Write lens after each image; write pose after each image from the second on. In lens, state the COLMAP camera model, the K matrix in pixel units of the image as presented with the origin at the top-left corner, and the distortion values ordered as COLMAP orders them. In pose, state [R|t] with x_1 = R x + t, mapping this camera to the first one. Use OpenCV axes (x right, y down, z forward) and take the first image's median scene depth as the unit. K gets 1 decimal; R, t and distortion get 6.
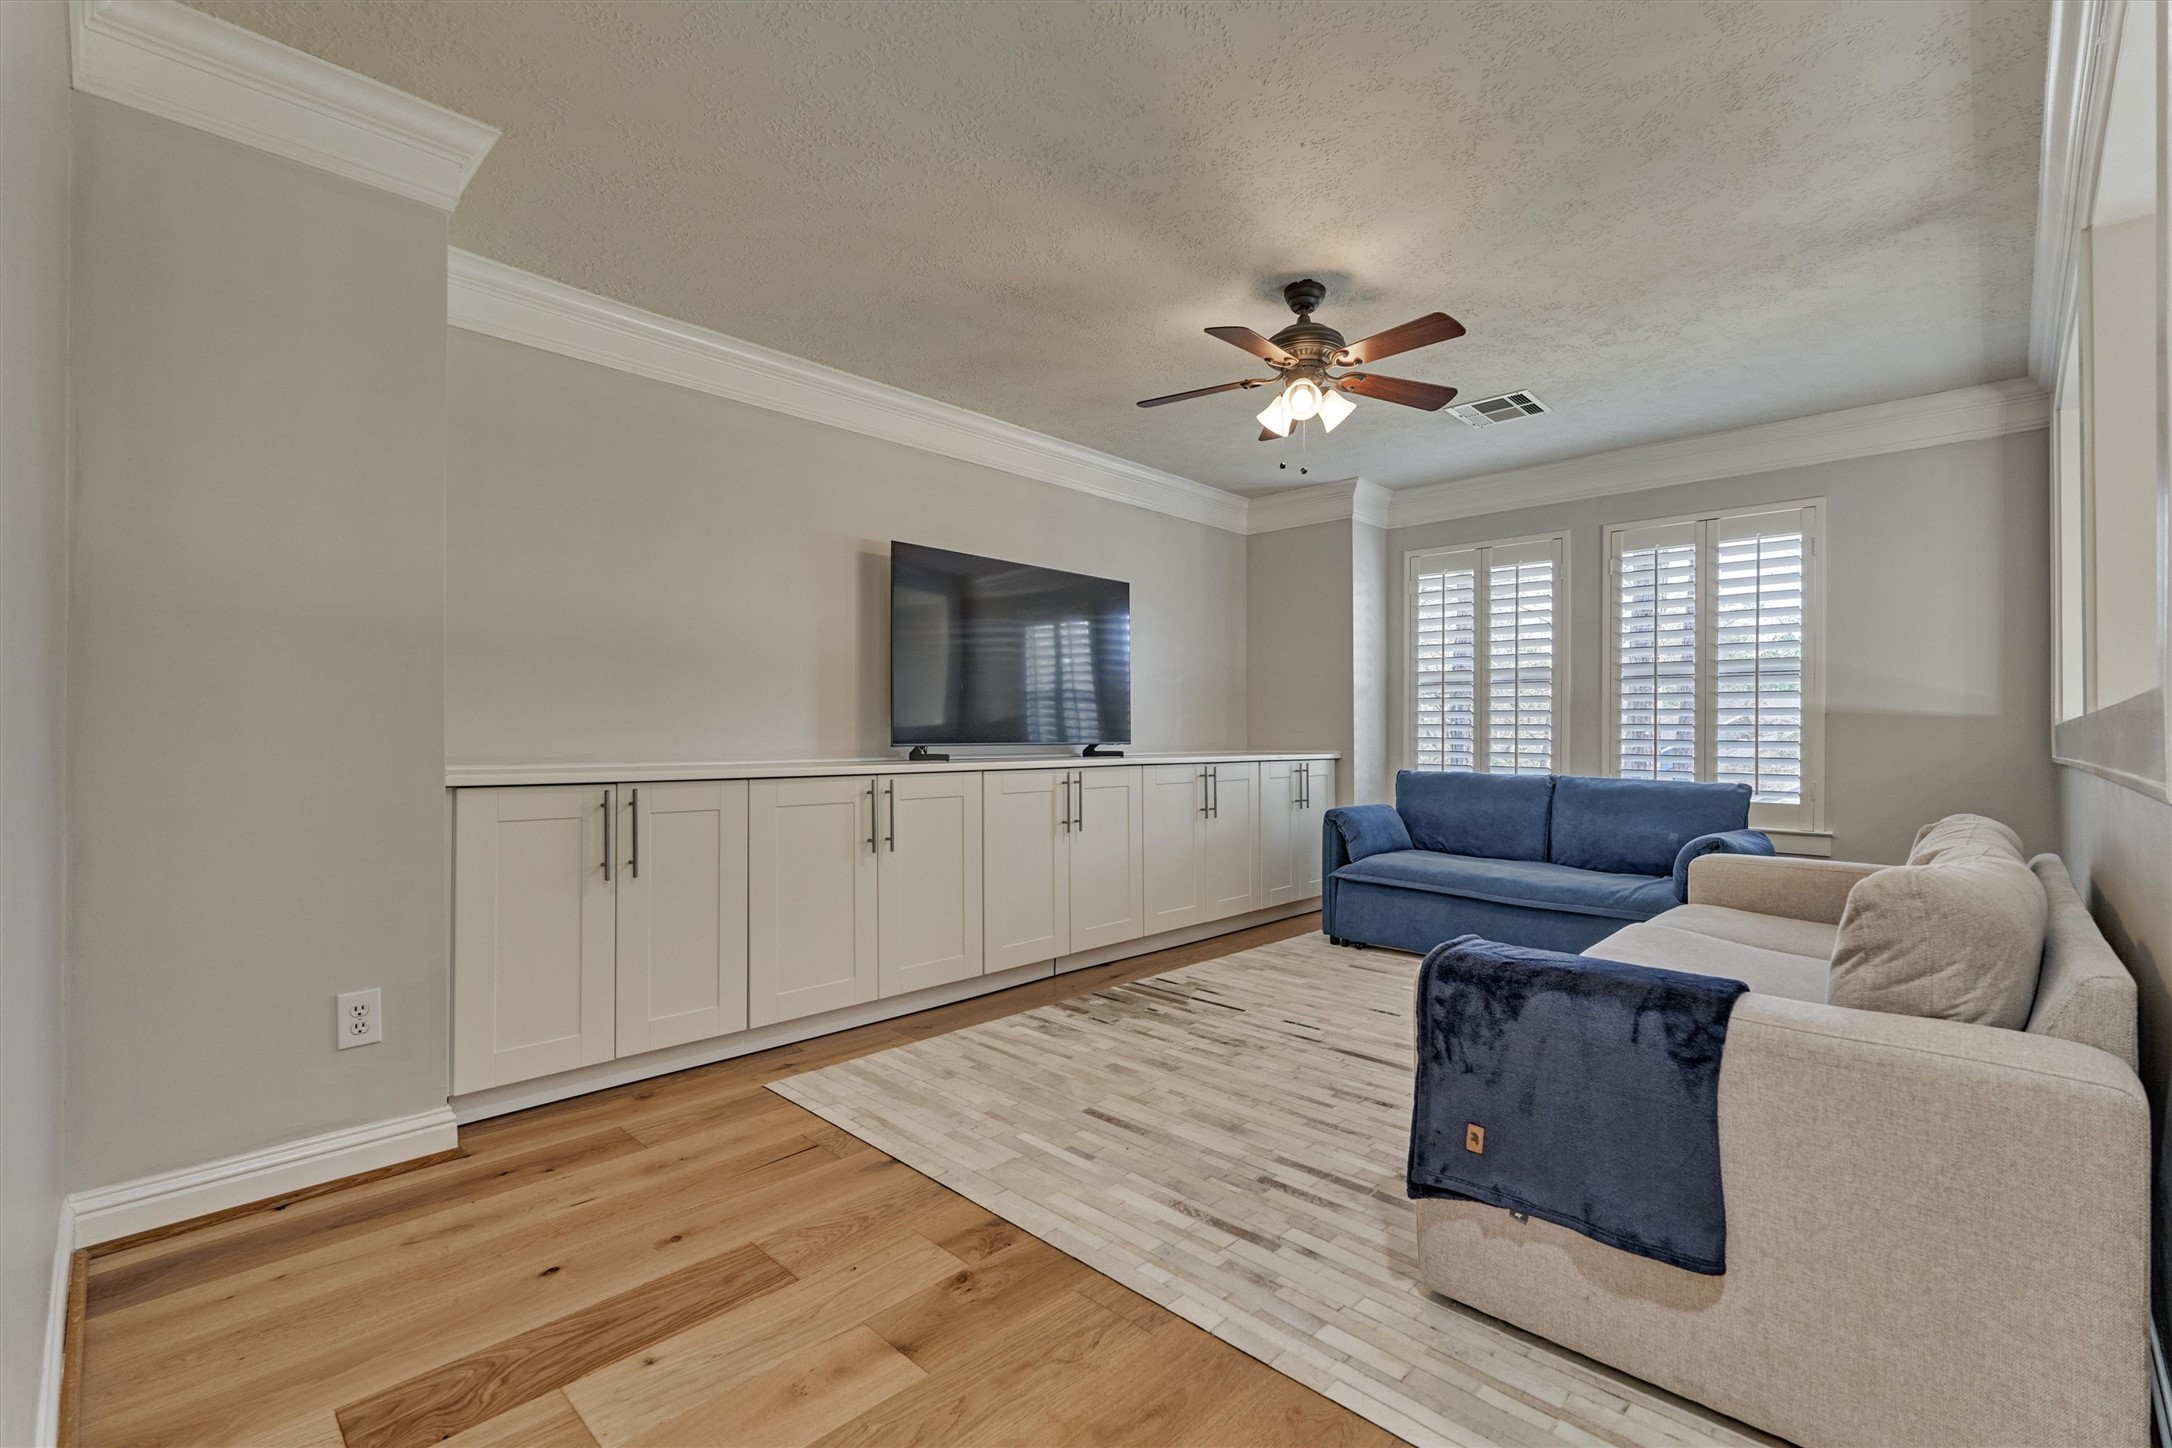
lens RADIAL K [[948.0, 0, 1086.0], [0, 948.0, 724.0], [0, 0, 1]] dist [-0.000381, 0.000061]
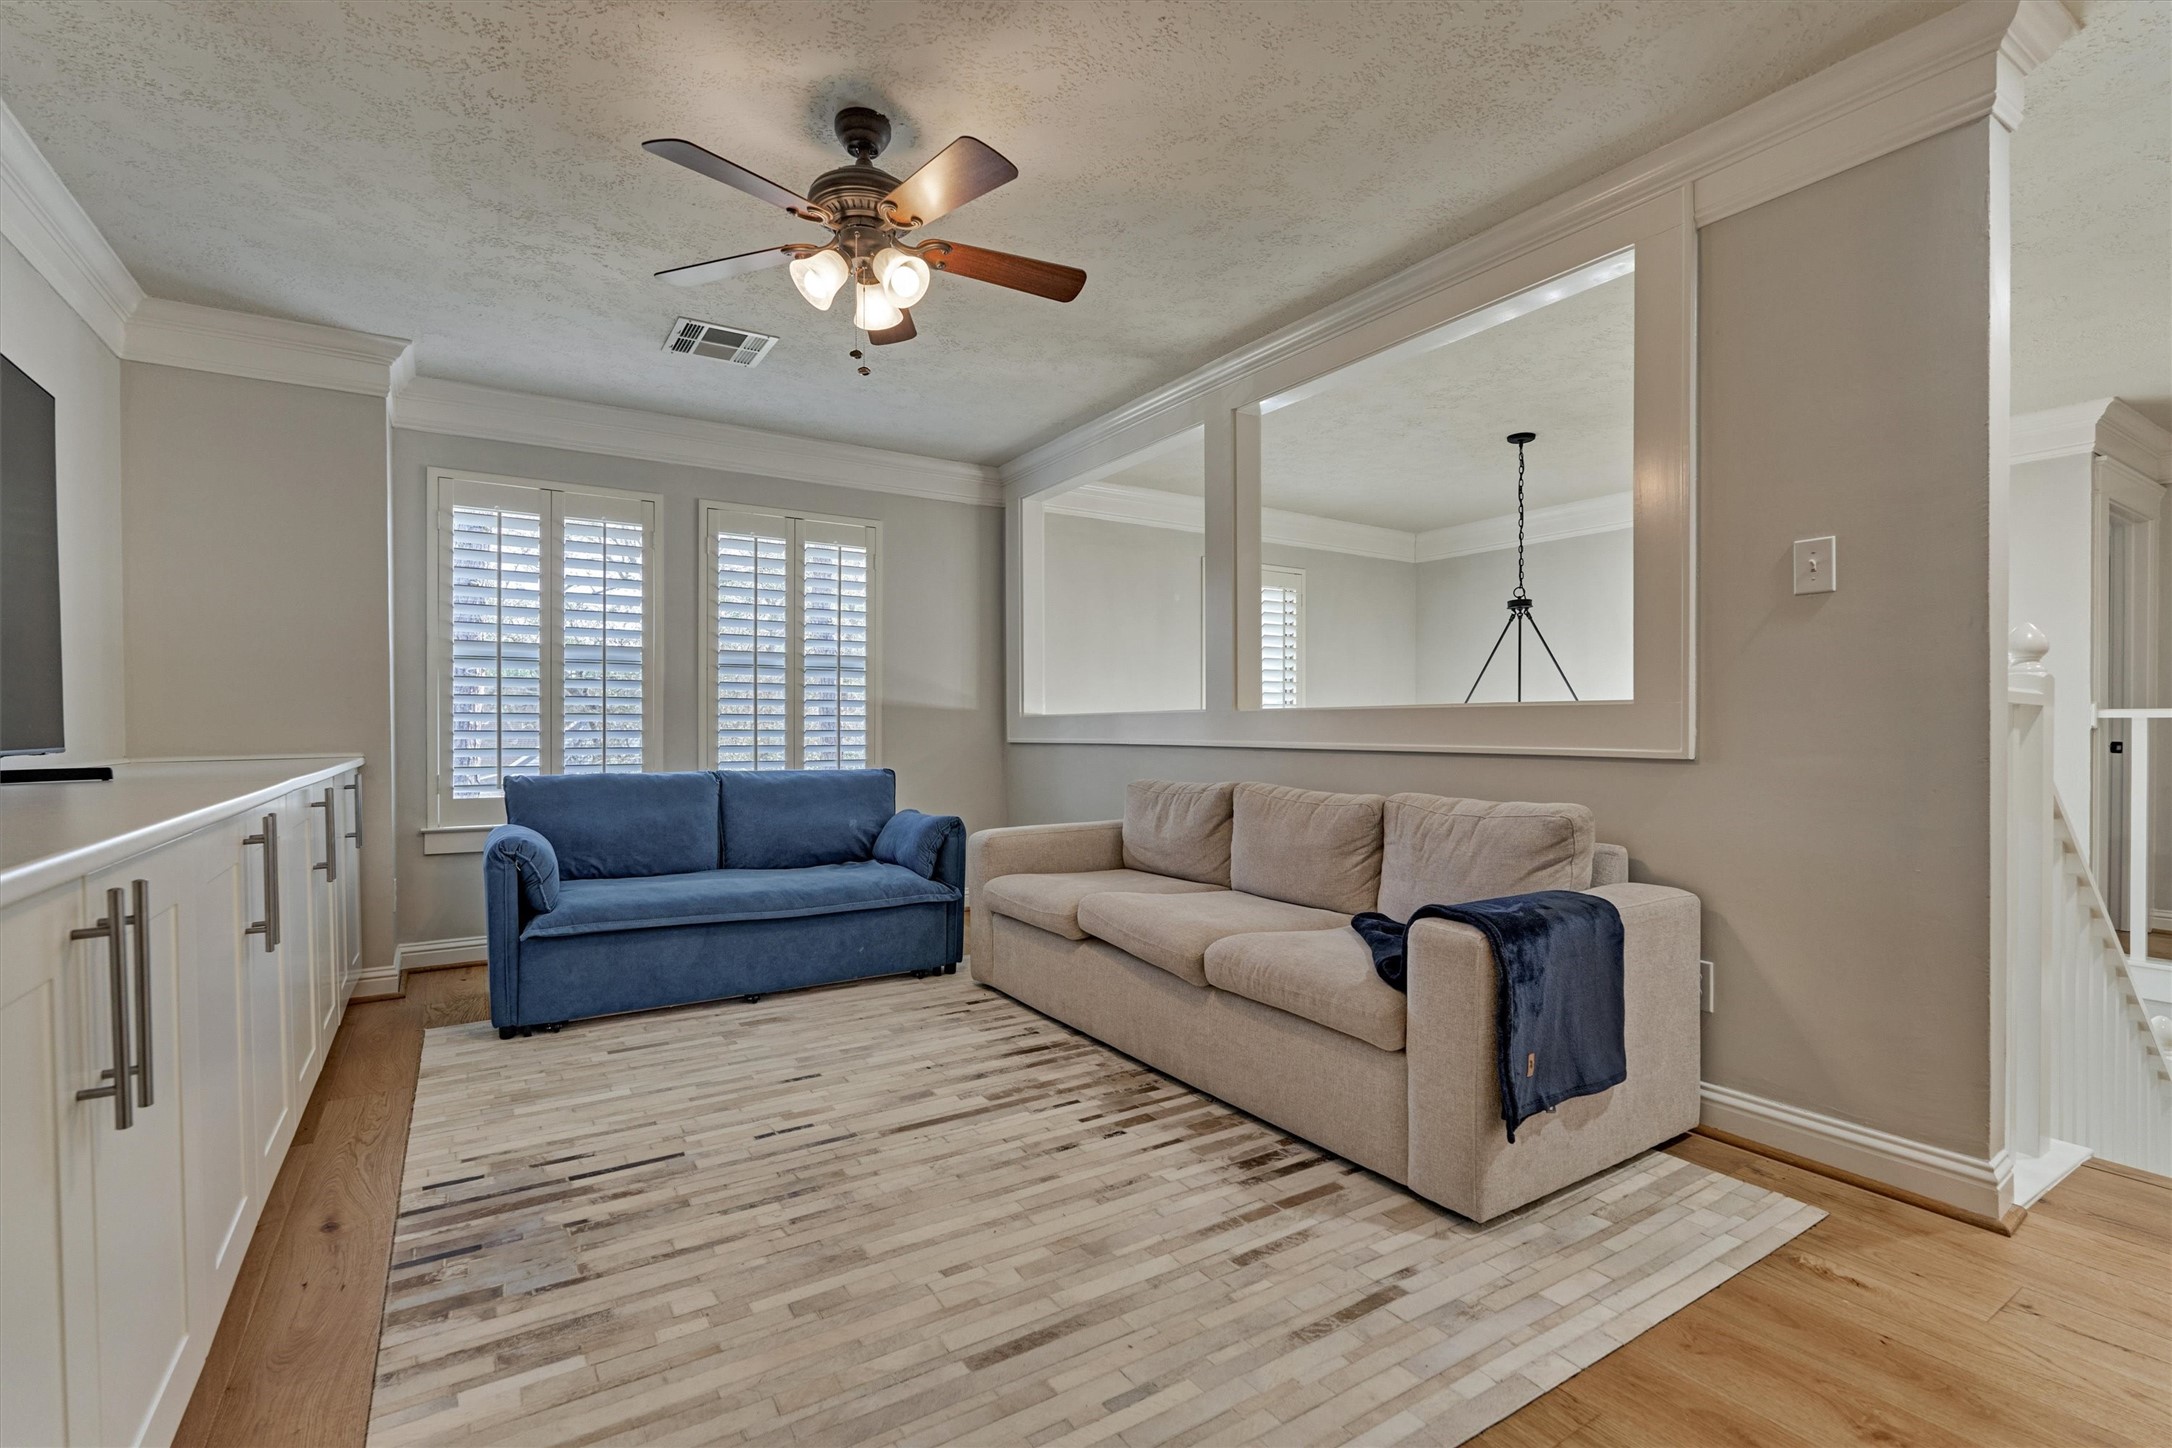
lens RADIAL K [[980.6, 0, 1086.0], [0, 980.6, 724.0], [0, 0, 1]] dist [-0.001637, 0.000120]
pose [[0.230693, -0.005348, 0.973012, -0.417734], [-0.006725, 0.999952, 0.007090, 0.001033], [-0.973003, -0.008179, 0.230646, 0.573118]]
